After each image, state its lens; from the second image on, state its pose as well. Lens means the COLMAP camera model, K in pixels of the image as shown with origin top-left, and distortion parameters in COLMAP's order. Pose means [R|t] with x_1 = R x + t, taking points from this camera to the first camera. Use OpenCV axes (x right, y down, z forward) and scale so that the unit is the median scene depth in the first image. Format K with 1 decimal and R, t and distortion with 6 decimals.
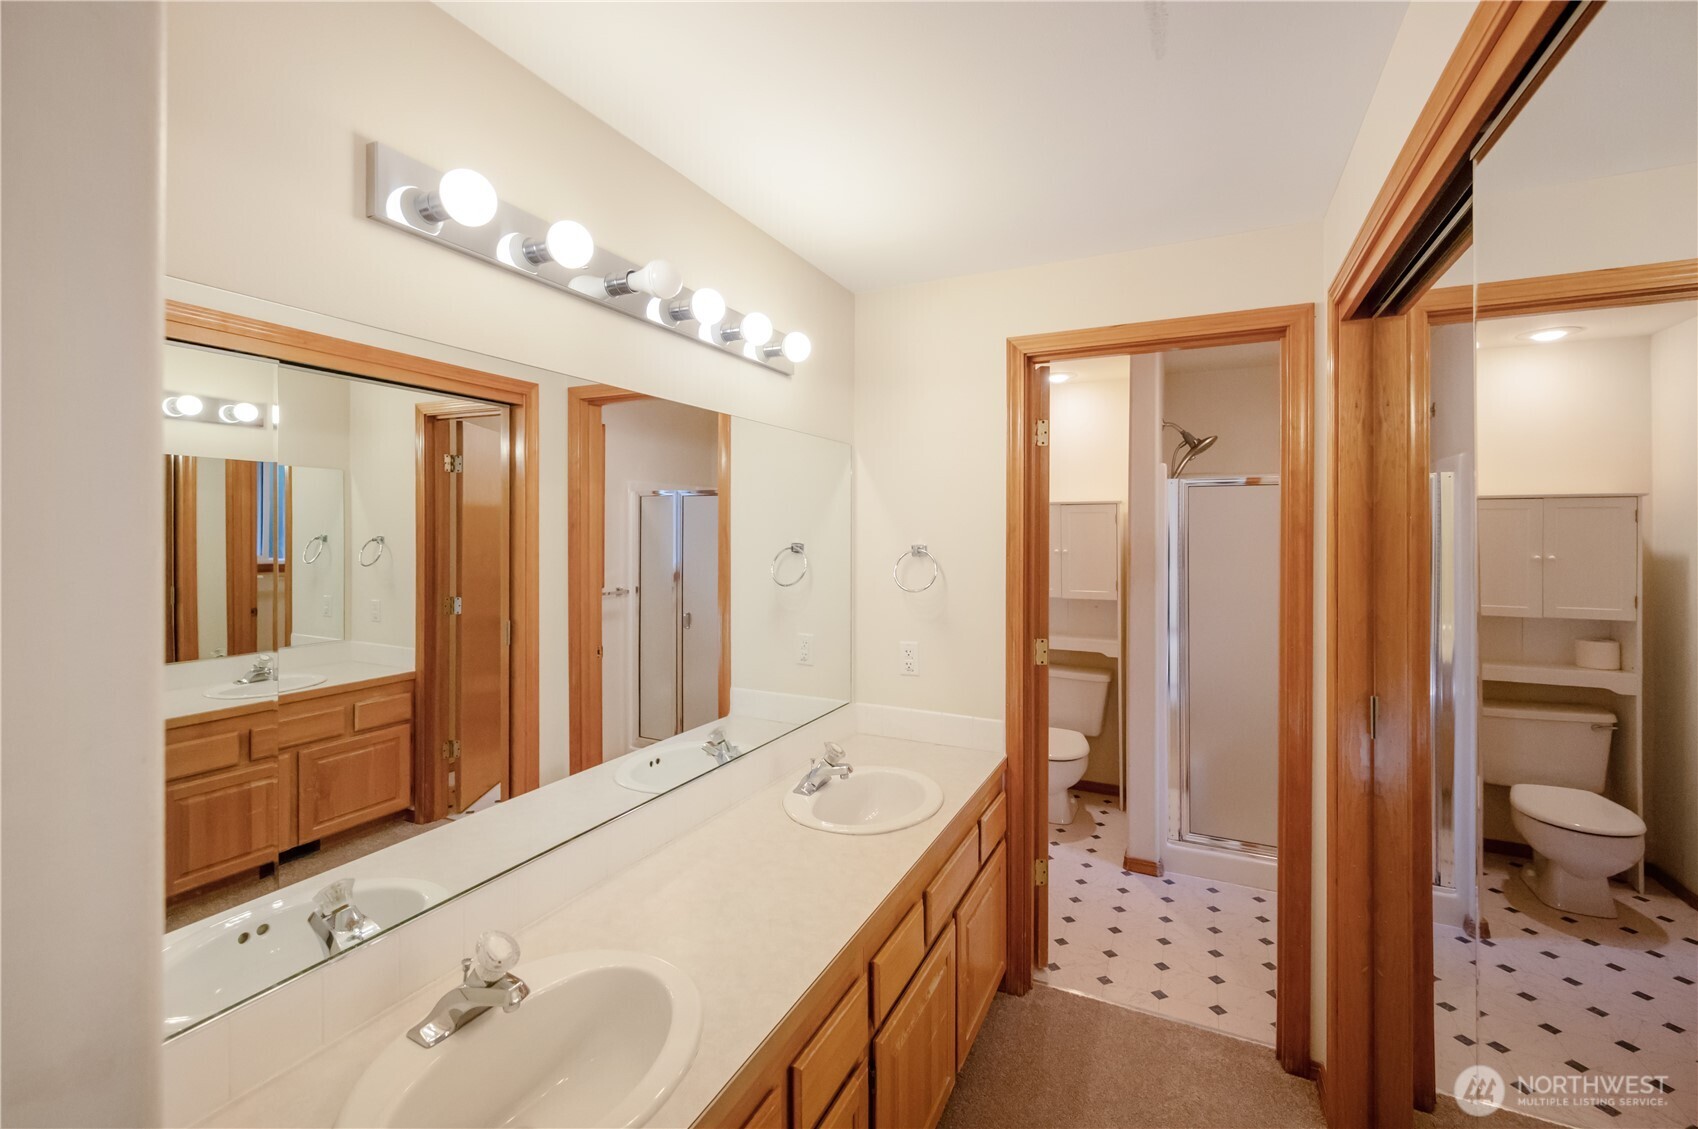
lens RADIAL K [[720.8, 0, 837.8], [0, 720.8, 525.3], [0, 0, 1]] dist [0.001098, -0.000444]
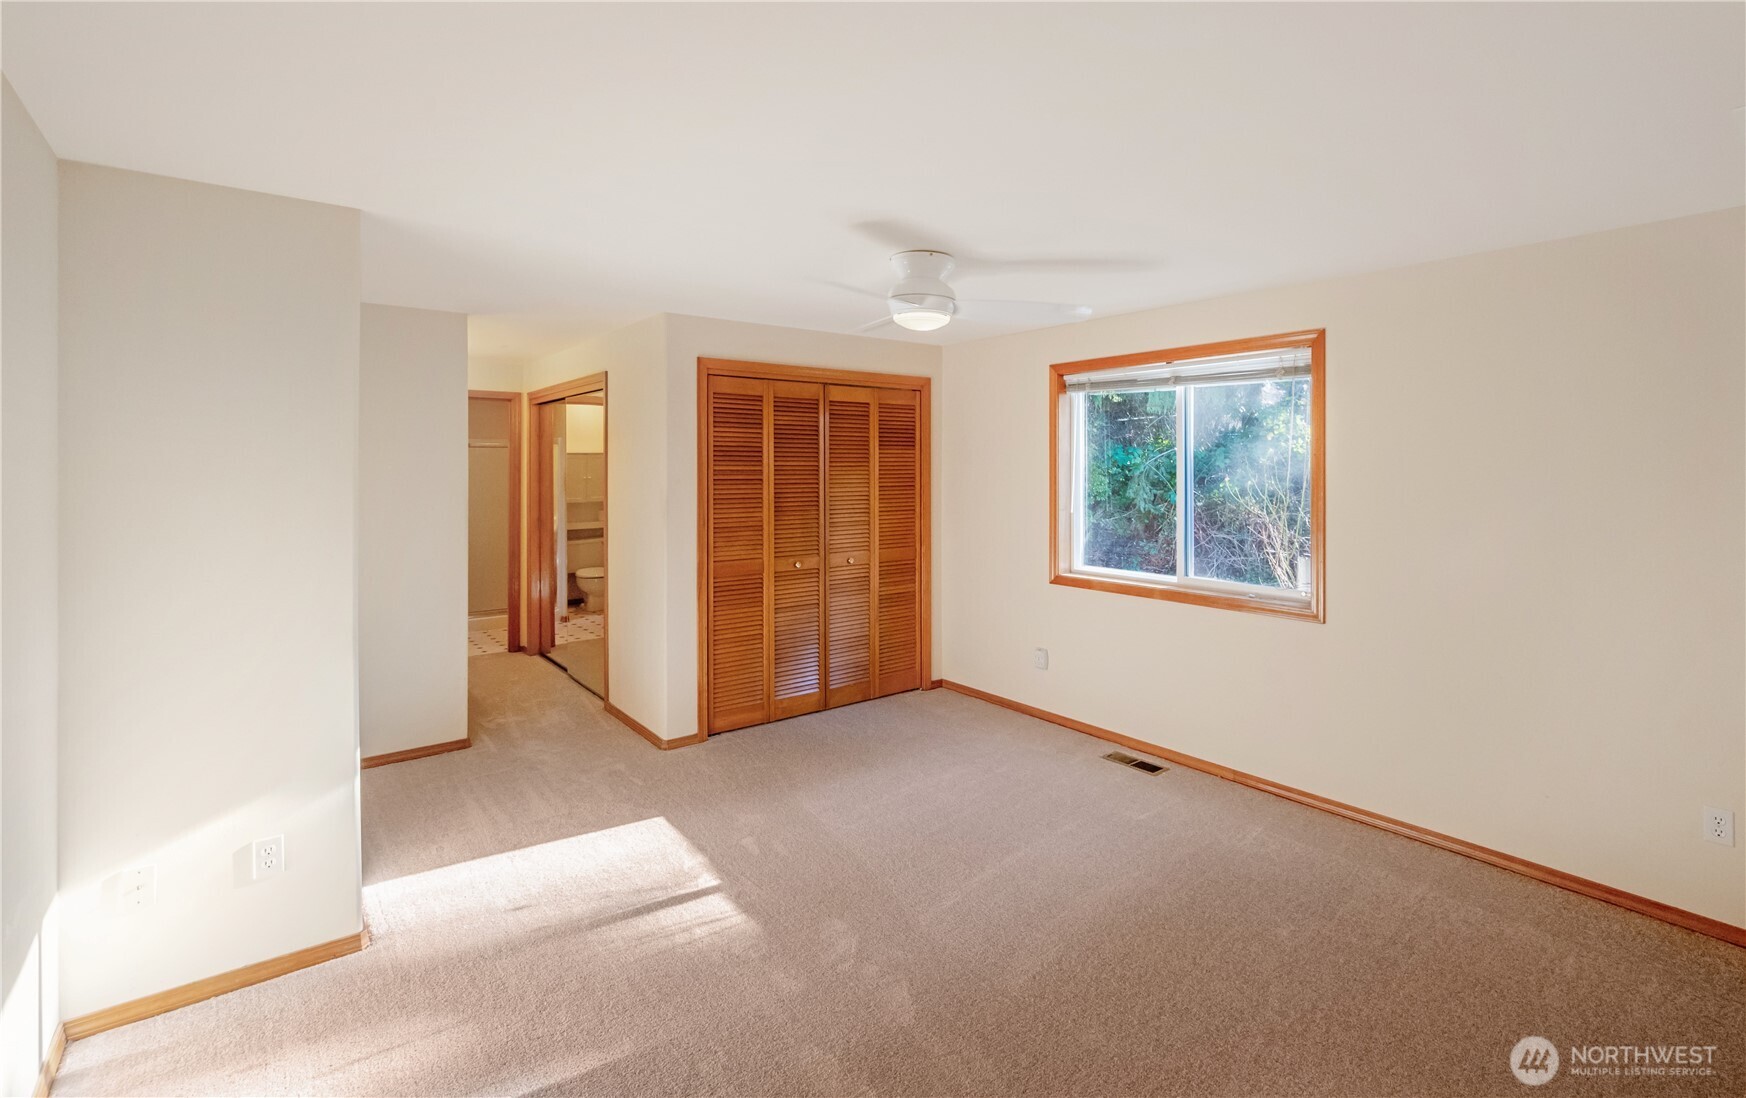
lens RADIAL K [[803.1, 0, 910.3], [0, 803.1, 456.1], [0, 0, 1]] dist [-0.001110, 0.000876]
pose [[0.424384, 0.007585, 0.905450, -1.062420], [-0.002328, 0.999971, -0.007285, -0.013564], [-0.905479, 0.000984, 0.424390, -1.187809]]
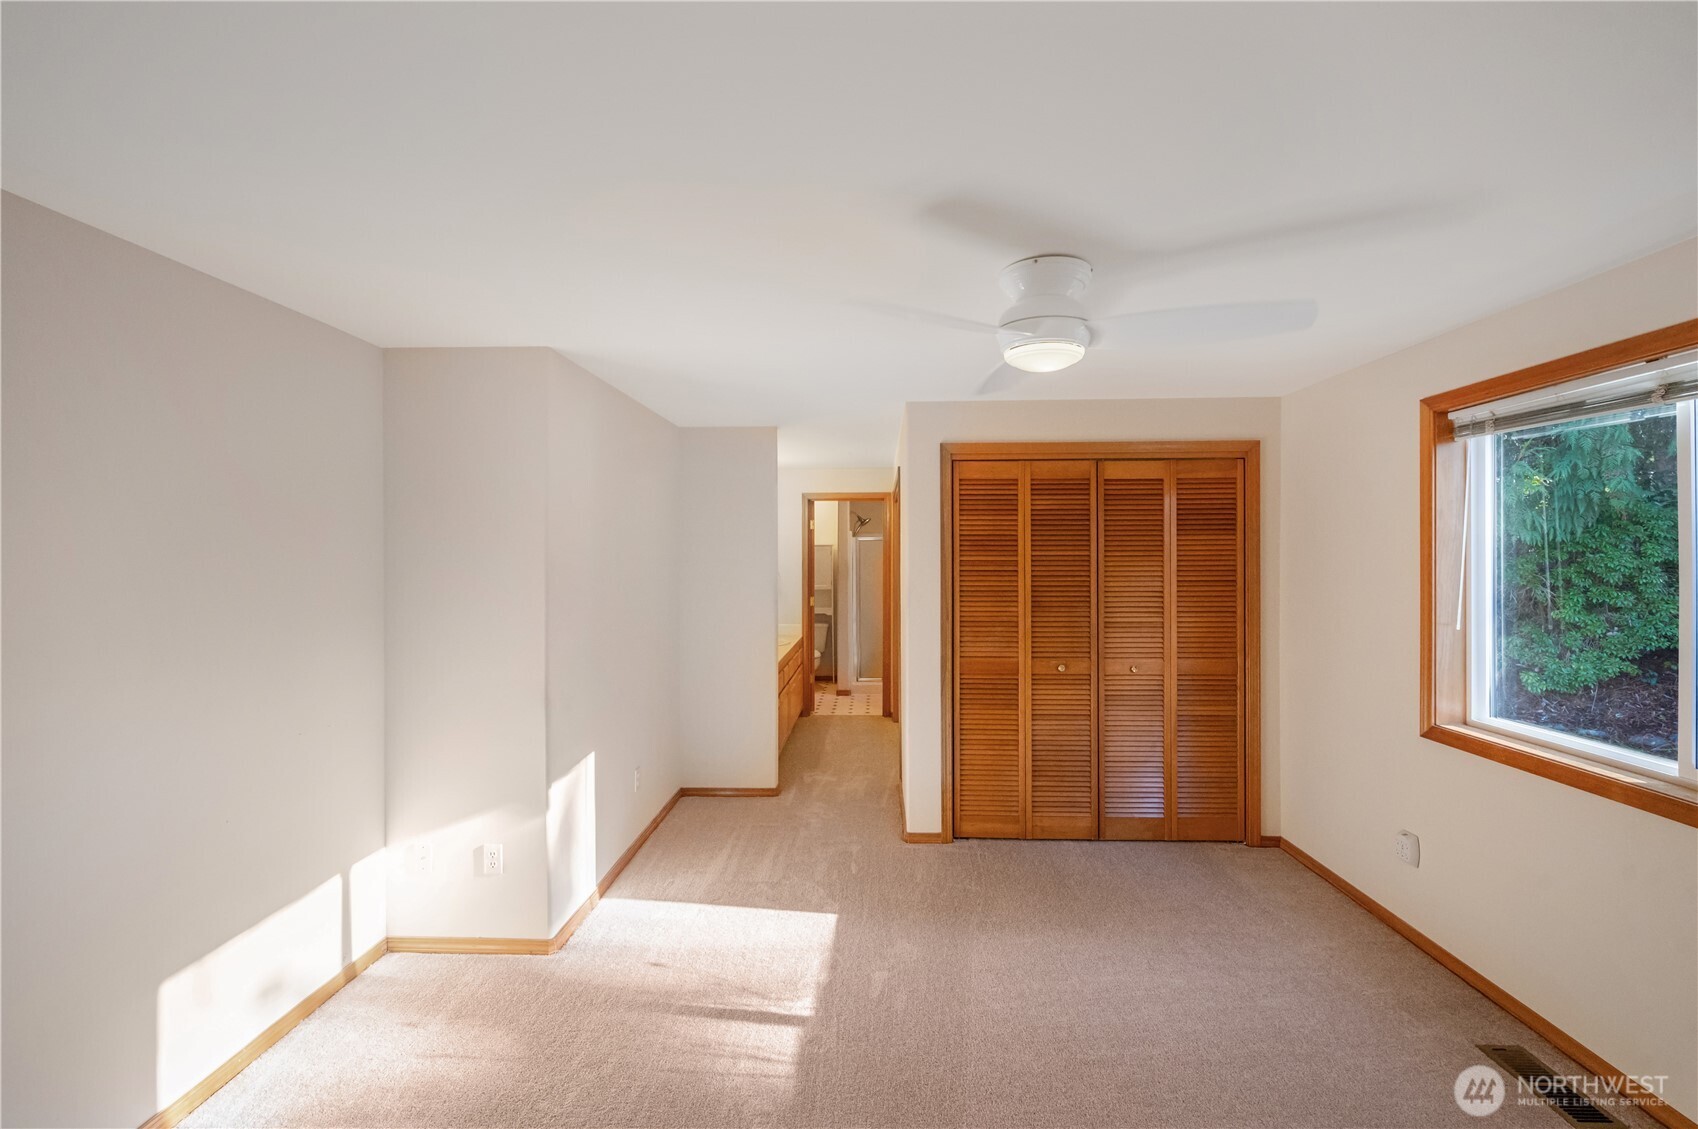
lens RADIAL K [[720.8, 0, 847.0], [0, 720.8, 553.3], [0, 0, 1]] dist [0.001098, -0.000444]
pose [[0.913565, -0.005035, 0.406662, -0.587072], [0.004244, 0.999987, 0.002848, -0.014795], [-0.406671, -0.000876, 0.913574, -1.301816]]
